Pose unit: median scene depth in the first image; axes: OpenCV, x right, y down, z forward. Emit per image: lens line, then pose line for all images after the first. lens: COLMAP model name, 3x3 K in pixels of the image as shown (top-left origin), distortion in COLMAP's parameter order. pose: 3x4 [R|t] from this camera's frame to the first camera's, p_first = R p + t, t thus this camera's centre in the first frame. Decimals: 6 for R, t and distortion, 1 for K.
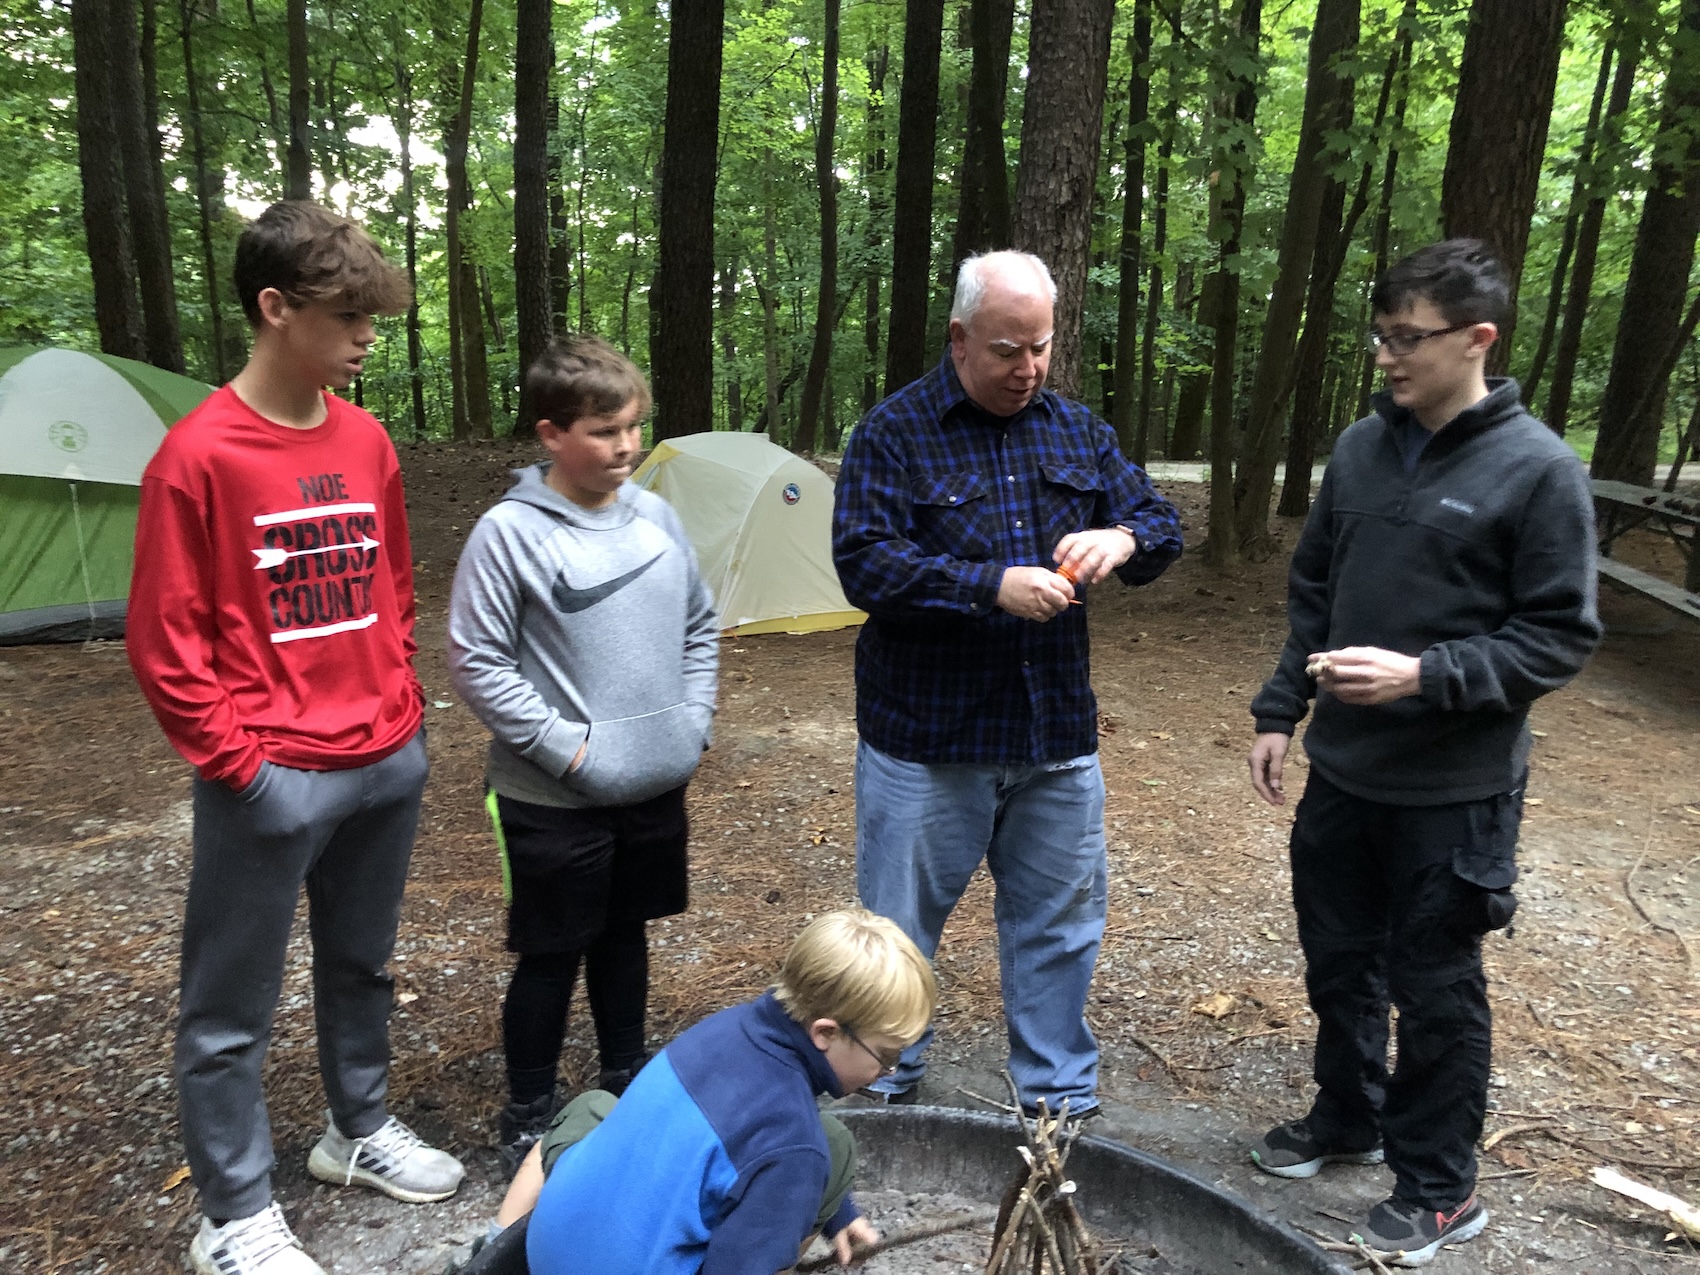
lens RADIAL K [[1472.5, 0, 851.4], [0, 1472.5, 490.9], [0, 0, 1]] dist [0.031418, -0.019582]
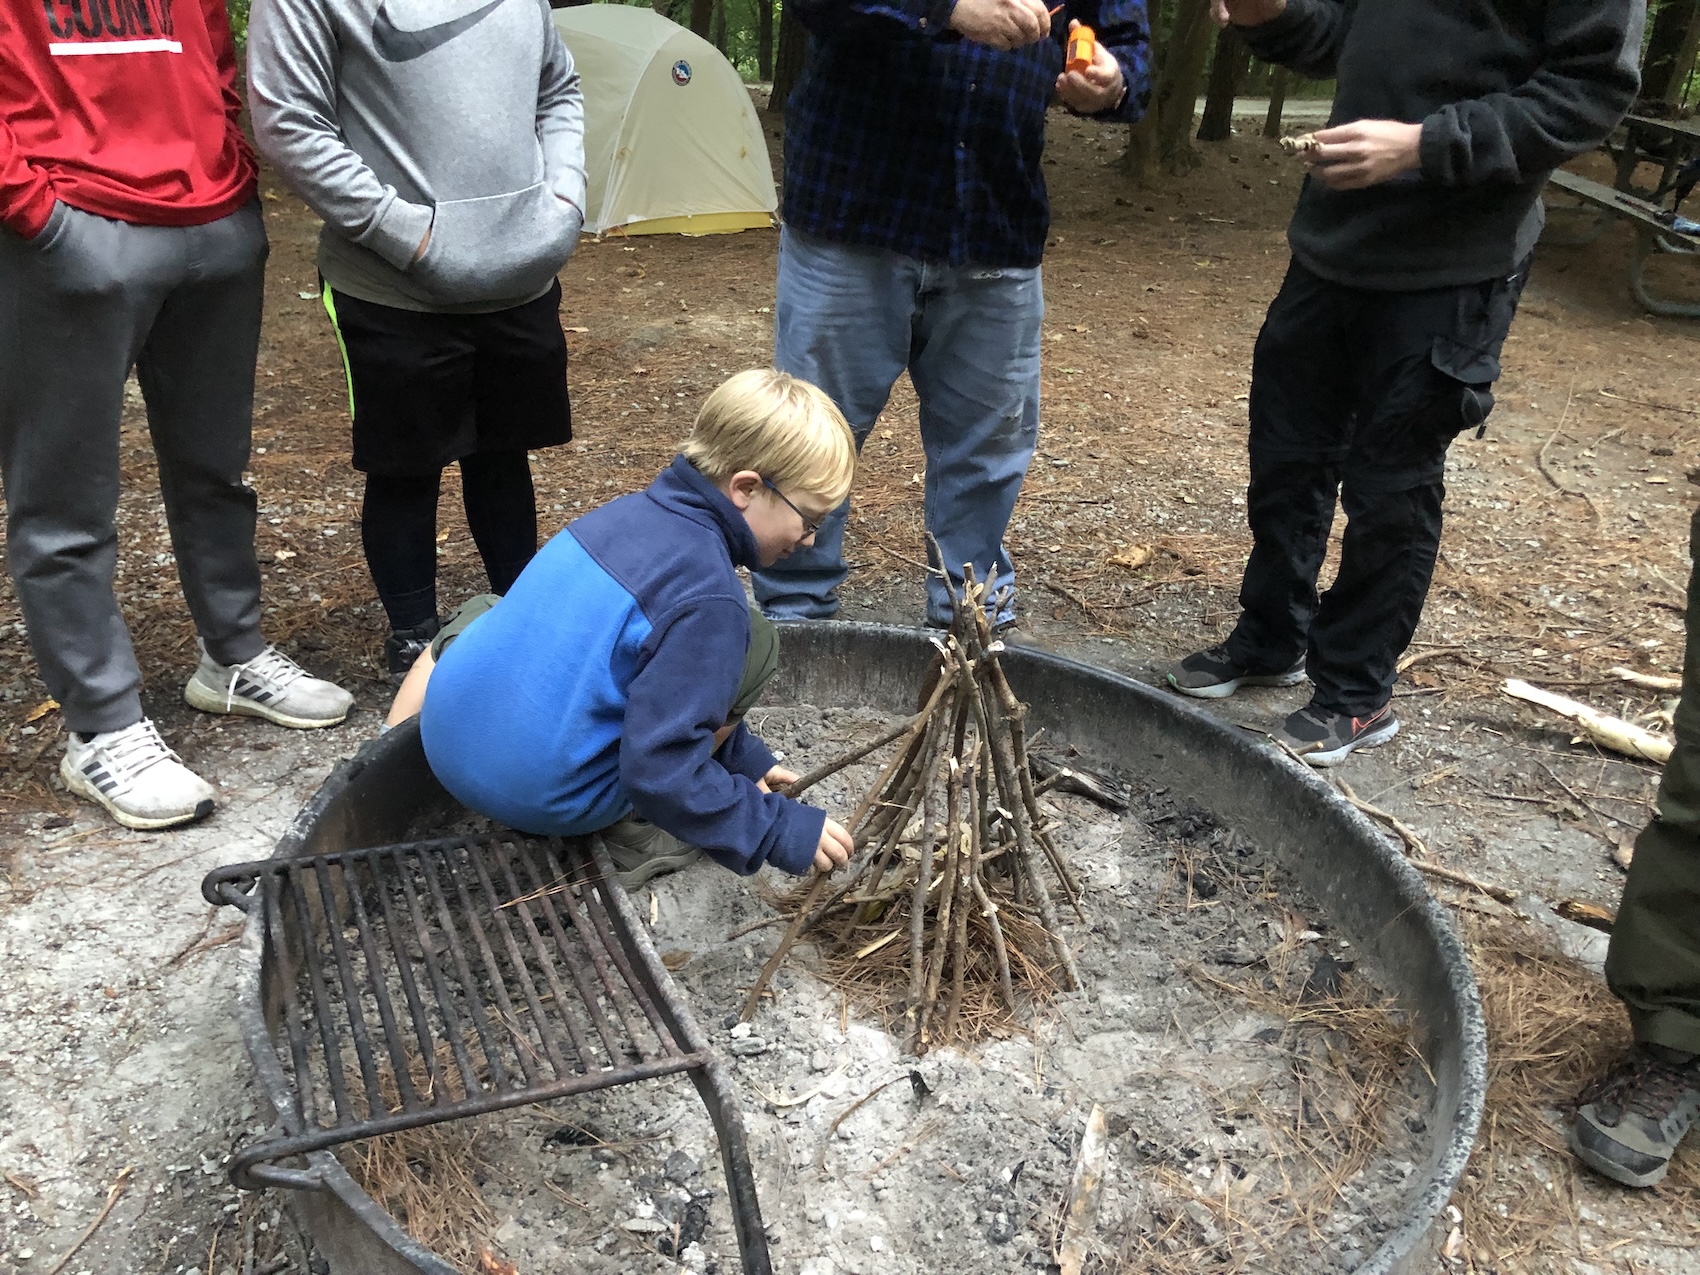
lens RADIAL K [[1392.7, 0, 850.0], [0, 1392.7, 637.5], [0, 0, 1]] dist [0.030134, -0.019965]
pose [[0.996592, 0.005614, 0.082292, -0.016893], [-0.028977, 0.957918, 0.285575, 0.151979], [-0.077226, -0.286987, 0.954817, 0.126685]]
